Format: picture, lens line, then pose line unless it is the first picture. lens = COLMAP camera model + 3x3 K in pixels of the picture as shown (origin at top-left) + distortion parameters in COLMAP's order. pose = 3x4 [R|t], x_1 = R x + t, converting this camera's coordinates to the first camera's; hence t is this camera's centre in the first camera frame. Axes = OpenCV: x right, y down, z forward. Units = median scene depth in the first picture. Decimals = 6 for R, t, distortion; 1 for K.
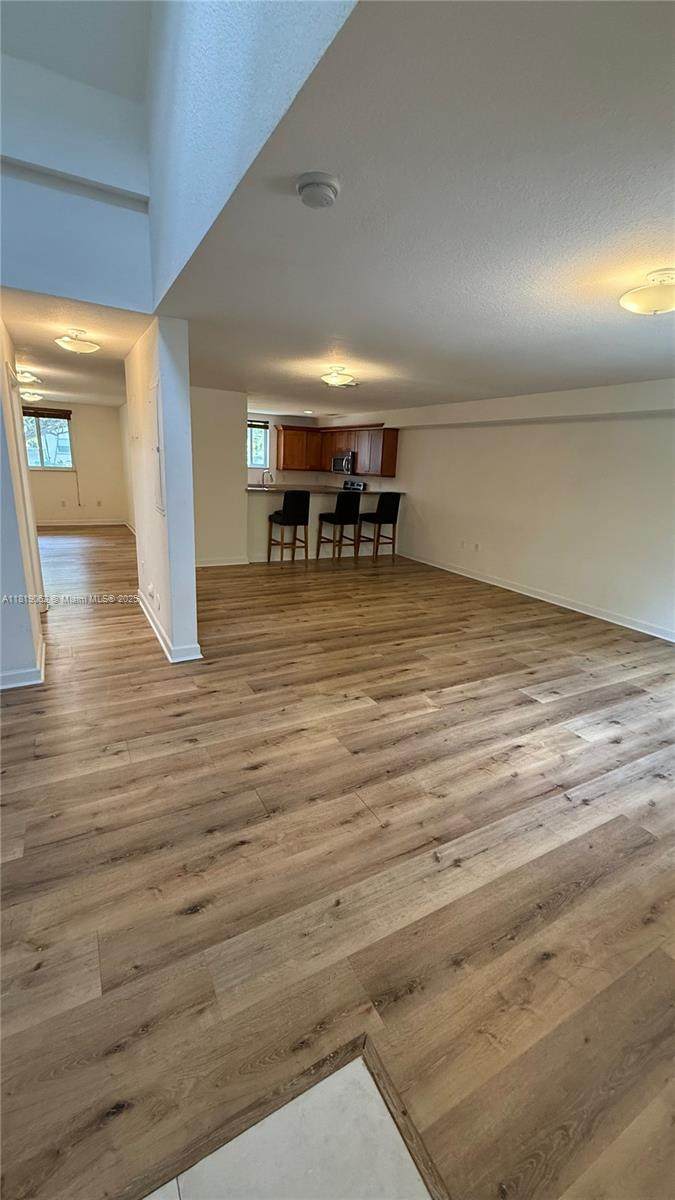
lens RADIAL K [[476.5, 0, 335.9], [0, 476.5, 596.0], [0, 0, 1]] dist [-0.001693, 0.000103]
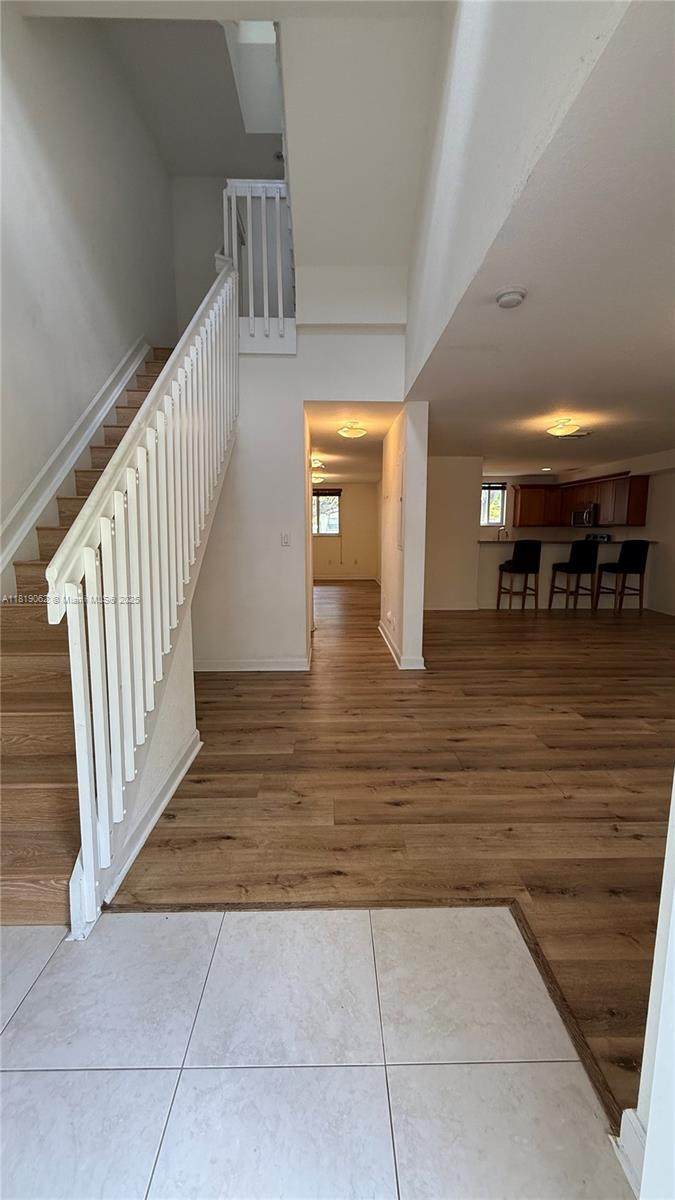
lens RADIAL K [[476.5, 0, 336.2], [0, 476.5, 595.8], [0, 0, 1]] dist [-0.001693, 0.000103]
pose [[0.880467, 0.017516, -0.473783, 0.073205], [-0.085755, 0.988718, -0.122813, 0.102625], [0.466287, 0.148762, 0.872036, -0.142199]]
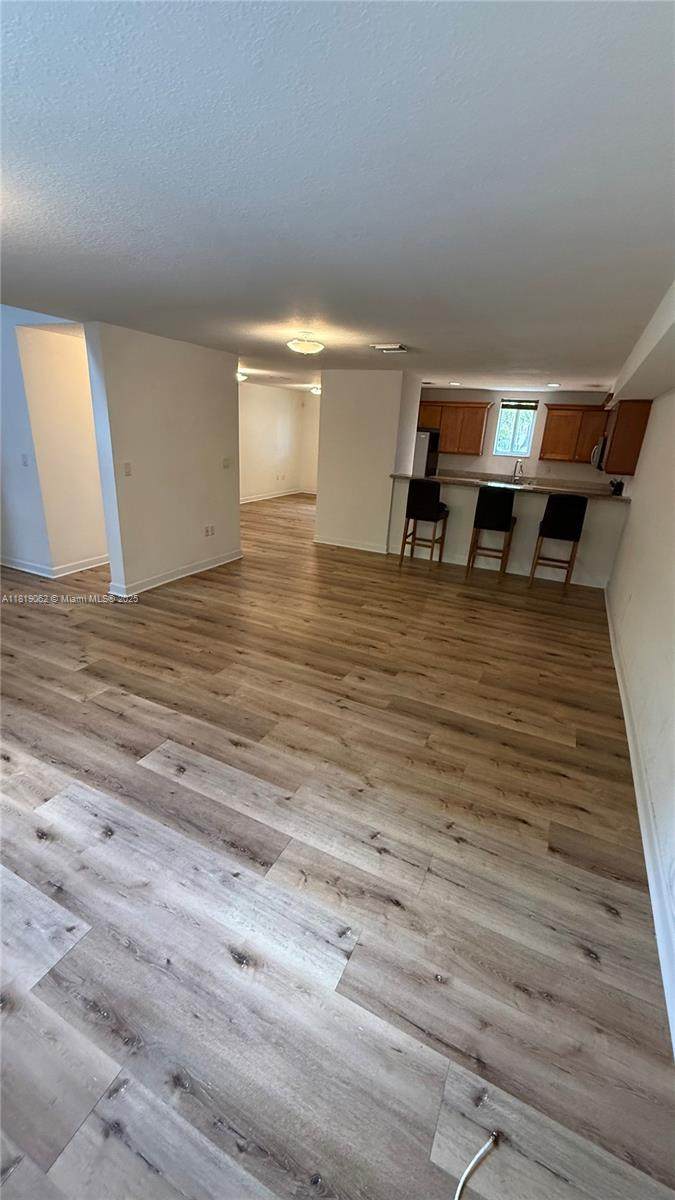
lens RADIAL K [[476.5, 0, 336.8], [0, 476.5, 592.0], [0, 0, 1]] dist [-0.001693, 0.000103]
pose [[0.575302, 0.254664, -0.777286, 0.894299], [-0.245880, 0.960187, 0.132602, -0.165556], [0.780110, 0.114833, 0.615014, 0.597148]]
